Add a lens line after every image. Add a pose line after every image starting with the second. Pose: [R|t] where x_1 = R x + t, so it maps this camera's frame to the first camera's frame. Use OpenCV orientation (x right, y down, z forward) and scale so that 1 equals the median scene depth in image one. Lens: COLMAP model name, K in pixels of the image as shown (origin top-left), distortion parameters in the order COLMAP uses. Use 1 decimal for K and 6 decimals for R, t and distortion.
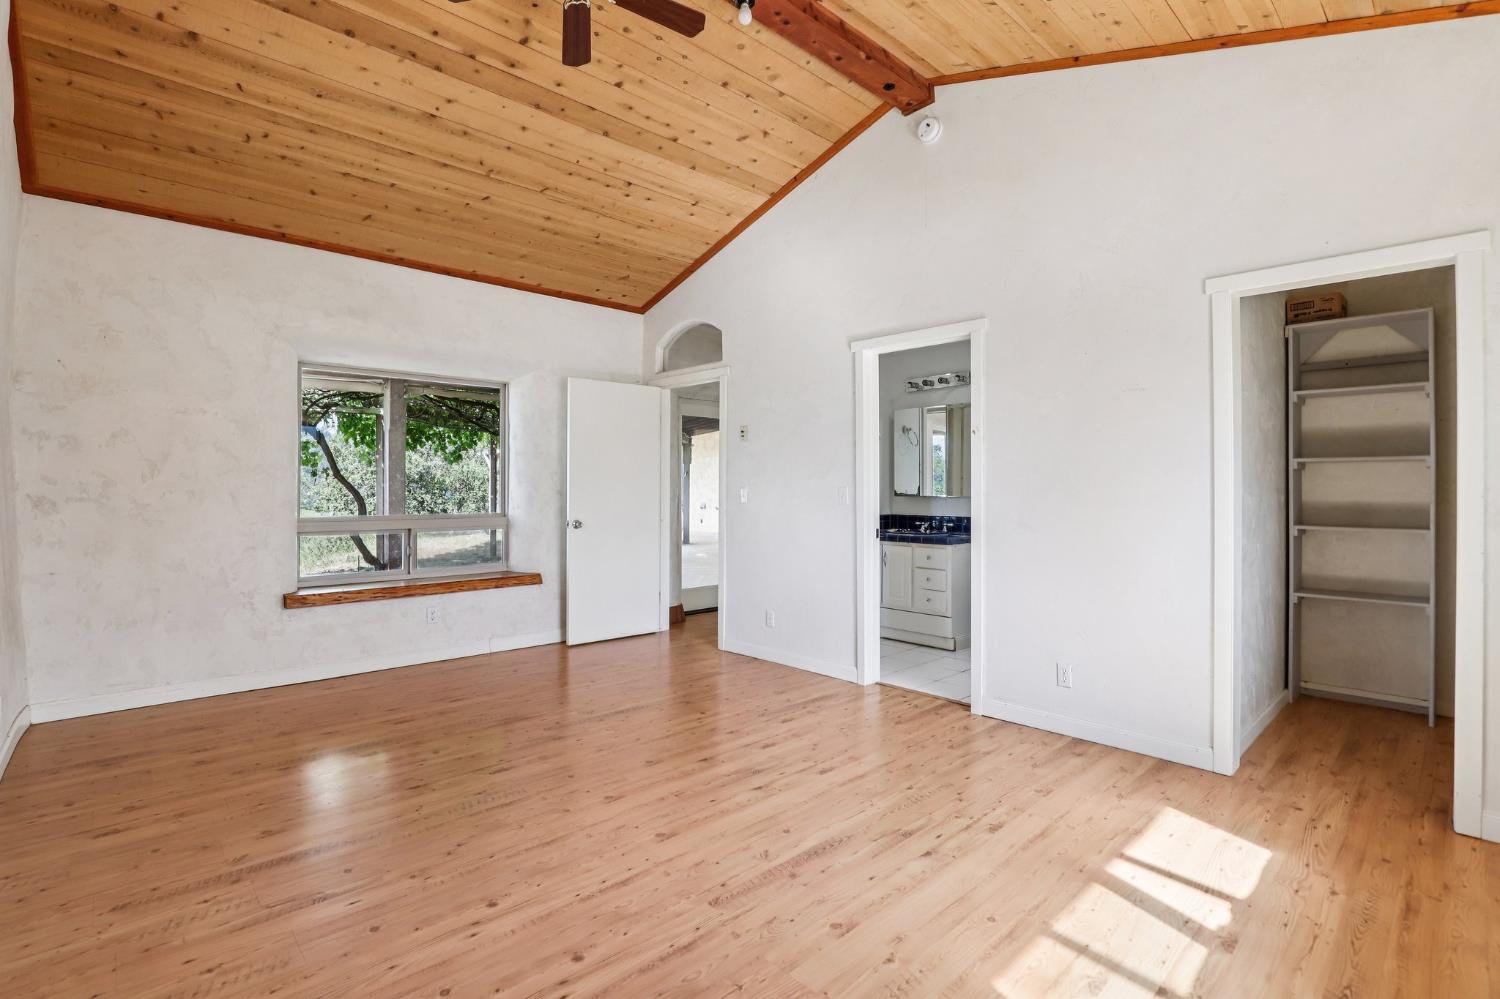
lens RADIAL K [[698.4, 0, 746.8], [0, 698.4, 489.9], [0, 0, 1]] dist [-0.040494, 0.006557]
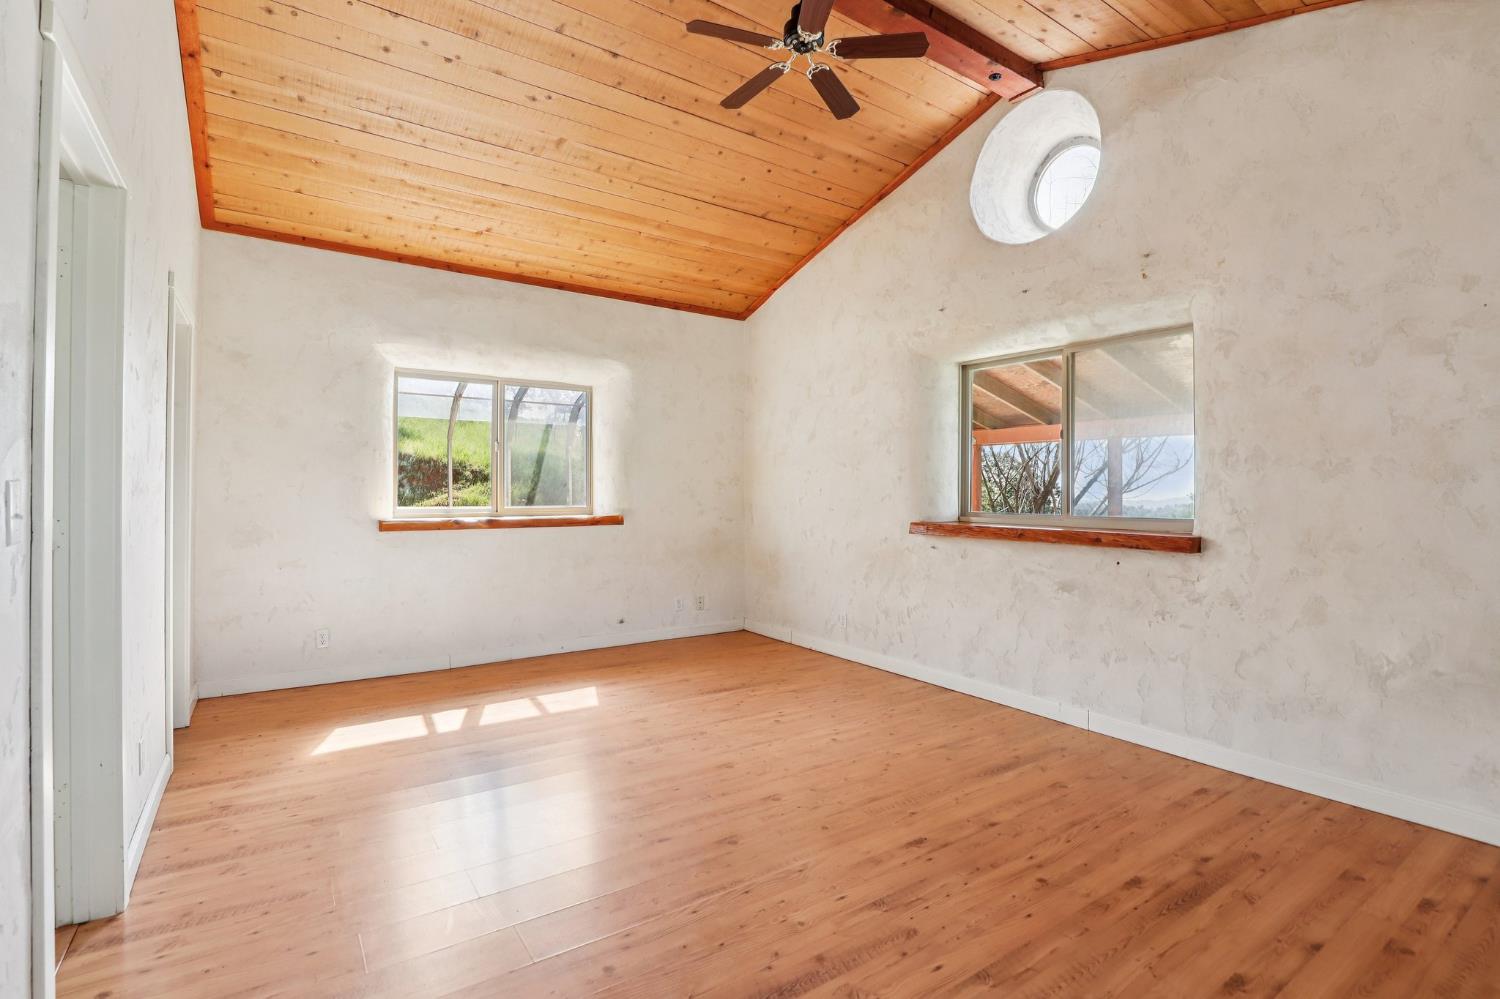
lens RADIAL K [[698.4, 0, 746.8], [0, 698.4, 489.9], [0, 0, 1]] dist [-0.040494, 0.006557]
pose [[-0.987632, -0.005727, 0.156685, -0.328185], [-0.005817, 0.999983, -0.000117, -0.003047], [-0.156682, -0.001027, -0.987649, 2.100356]]
